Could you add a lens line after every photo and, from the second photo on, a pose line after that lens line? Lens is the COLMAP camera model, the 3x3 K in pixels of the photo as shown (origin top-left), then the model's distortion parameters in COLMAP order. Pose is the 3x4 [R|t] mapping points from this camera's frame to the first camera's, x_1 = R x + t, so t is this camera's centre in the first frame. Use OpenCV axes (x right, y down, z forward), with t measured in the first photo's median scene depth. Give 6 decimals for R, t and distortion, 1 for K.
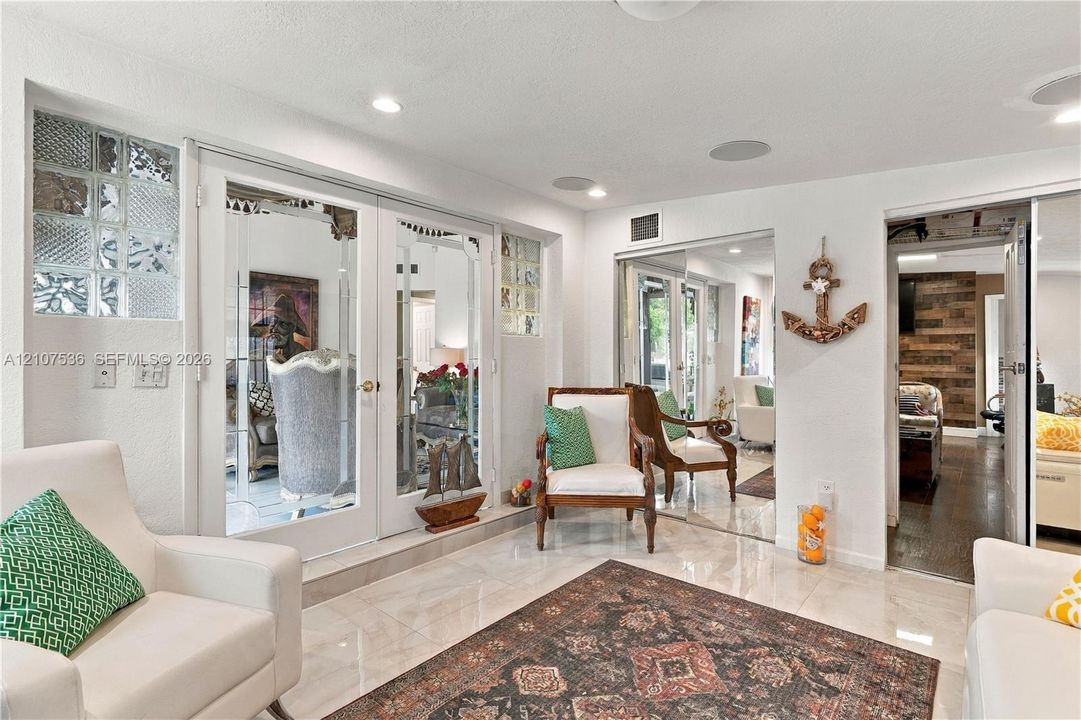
lens RADIAL K [[491.5, 0, 538.9], [0, 491.5, 354.9], [0, 0, 1]] dist [-0.000370, -0.000116]
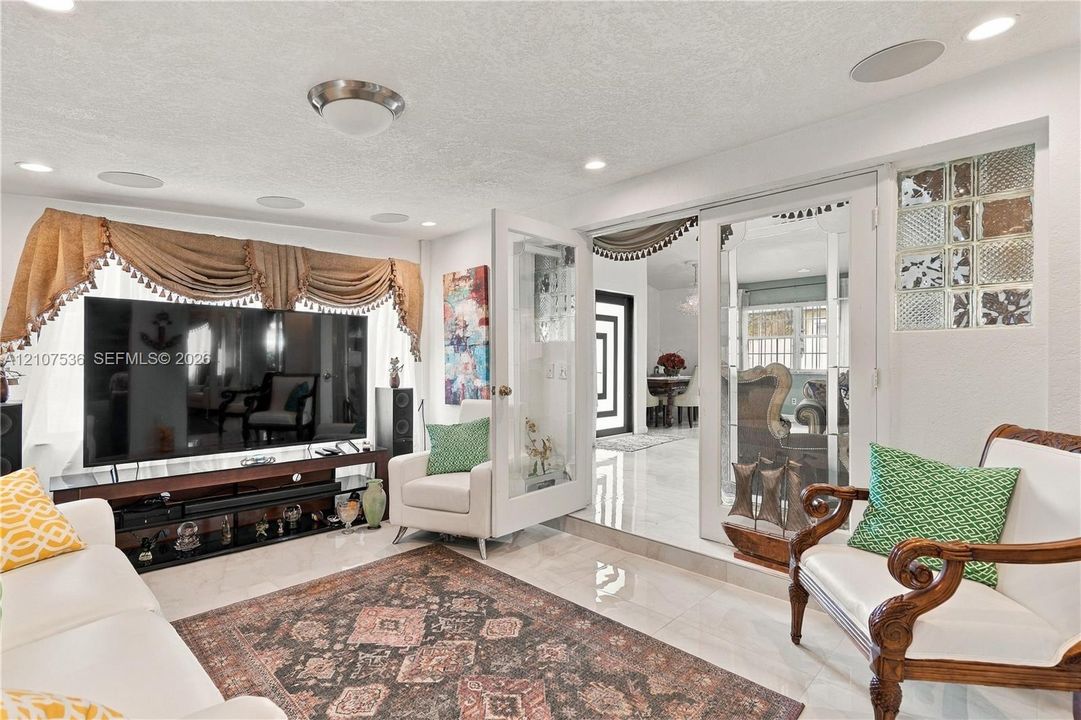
lens RADIAL K [[497.1, 0, 534.6], [0, 497.1, 364.2], [0, 0, 1]] dist [-0.002269, -0.000369]
pose [[-0.039055, 0.003992, -0.999229, 1.018753], [-0.000234, 0.999992, 0.004004, -0.000575], [0.999237, 0.000390, -0.039054, 0.933508]]
